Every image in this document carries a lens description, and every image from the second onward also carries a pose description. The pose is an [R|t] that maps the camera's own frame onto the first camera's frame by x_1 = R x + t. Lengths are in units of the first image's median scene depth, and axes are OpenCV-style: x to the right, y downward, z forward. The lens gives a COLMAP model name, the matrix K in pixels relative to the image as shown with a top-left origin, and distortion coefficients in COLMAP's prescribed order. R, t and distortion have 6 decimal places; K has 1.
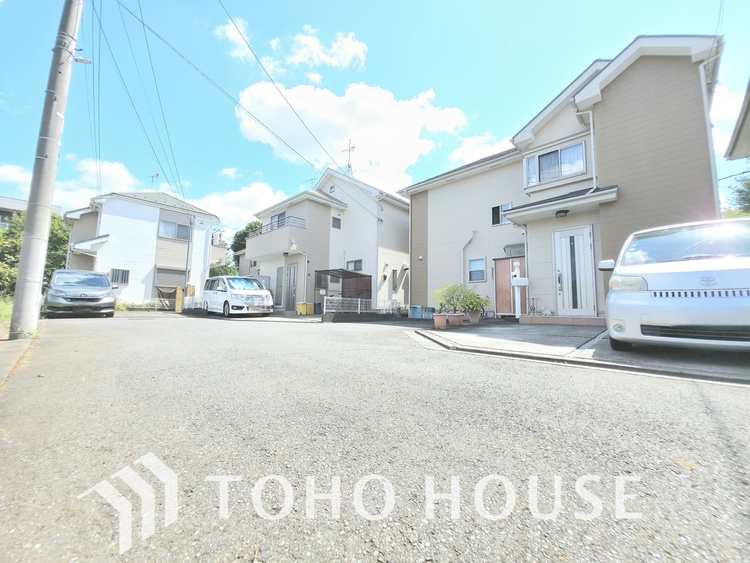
lens RADIAL K [[299.1, 0, 375.4], [0, 299.1, 280.5], [0, 0, 1]] dist [0.013574, -0.008201]
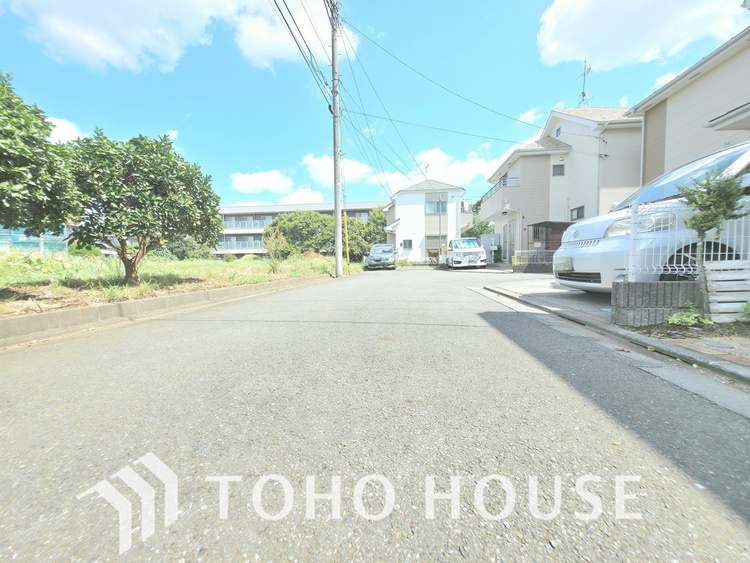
lens RADIAL K [[299.1, 0, 373.0], [0, 299.1, 279.0], [0, 0, 1]] dist [0.013574, -0.008201]
pose [[0.590464, 0.016993, -0.806885, 0.328552], [0.103199, 0.989981, 0.096369, -0.003530], [0.800439, -0.140172, 0.582795, -0.082564]]
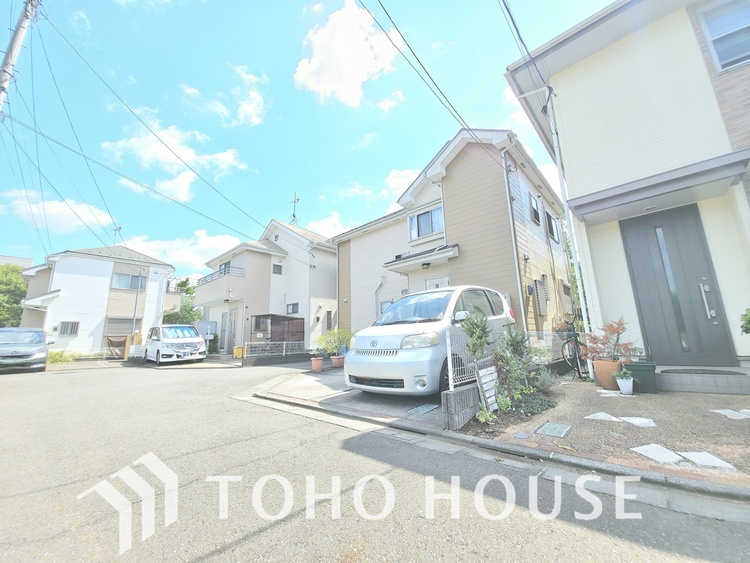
lens RADIAL K [[299.1, 0, 377.5], [0, 299.1, 280.8], [0, 0, 1]] dist [0.013574, -0.008201]
pose [[0.998792, -0.041182, 0.026791, 0.222298], [0.043632, 0.994189, -0.098414, -0.031618], [-0.022582, 0.099465, 0.994785, -0.092877]]
